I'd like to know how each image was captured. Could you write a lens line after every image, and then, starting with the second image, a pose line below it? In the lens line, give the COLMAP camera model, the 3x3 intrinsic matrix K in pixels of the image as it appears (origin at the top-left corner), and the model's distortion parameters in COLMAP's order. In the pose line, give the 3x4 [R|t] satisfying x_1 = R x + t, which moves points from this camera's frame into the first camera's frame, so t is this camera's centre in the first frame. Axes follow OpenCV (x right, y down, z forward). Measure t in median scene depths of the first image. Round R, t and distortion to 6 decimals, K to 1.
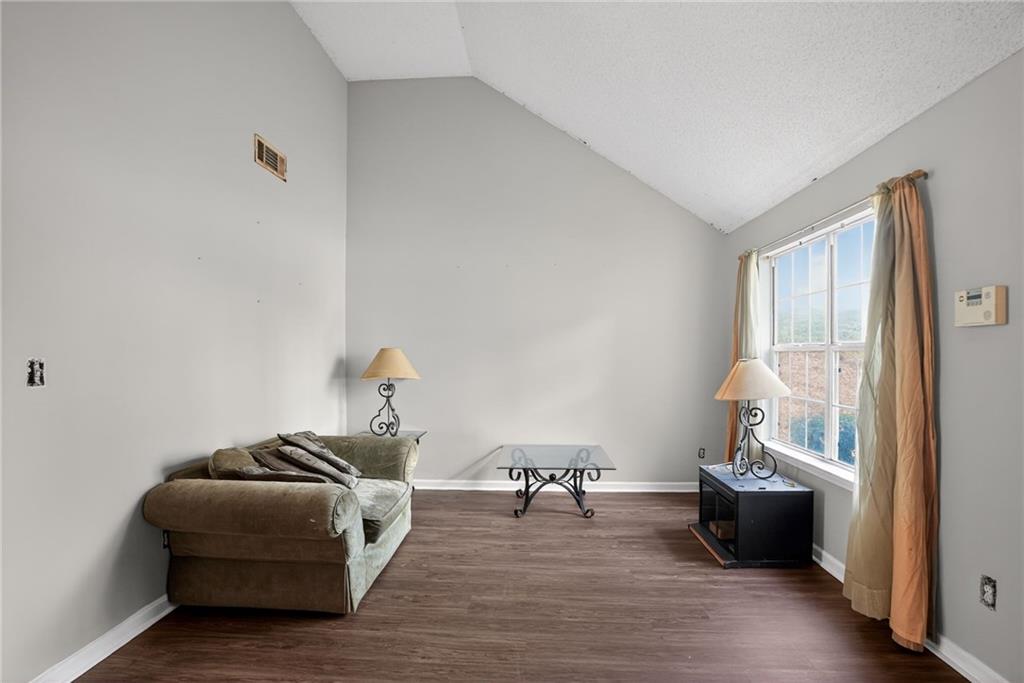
lens RADIAL K [[475.6, 0, 513.5], [0, 475.6, 346.2], [0, 0, 1]] dist [-0.064105, 0.026364]
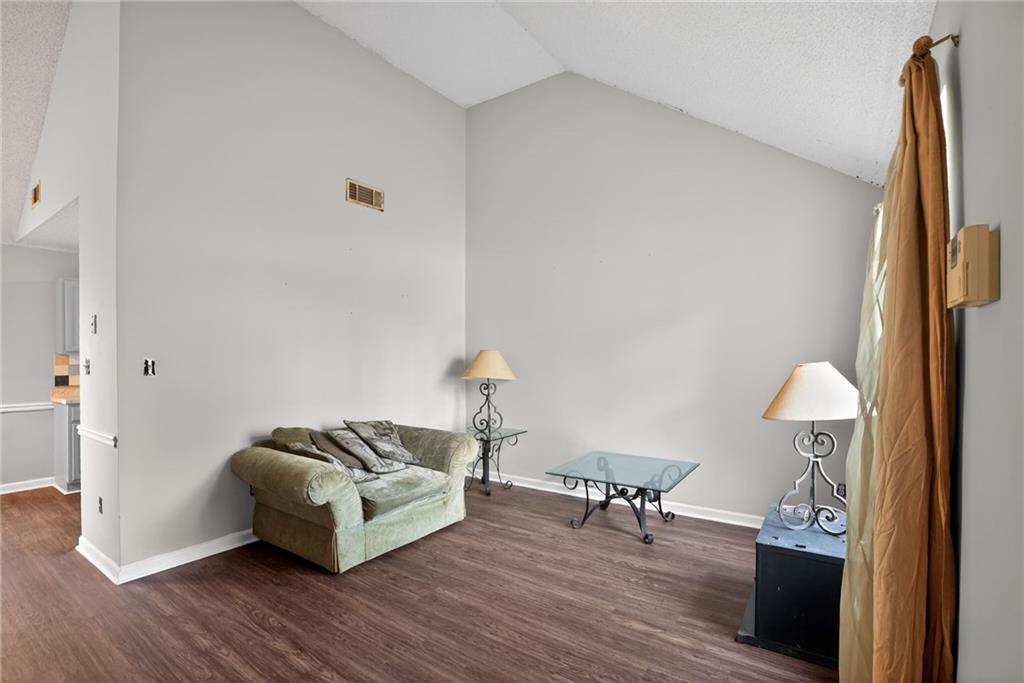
lens RADIAL K [[475.2, 0, 521.5], [0, 475.2, 350.8], [0, 0, 1]] dist [-0.062454, 0.024109]
pose [[0.855763, -0.003040, -0.517359, 0.489261], [0.006859, 0.999962, 0.005469, 0.000467], [0.517323, -0.008229, 0.855751, 0.164819]]
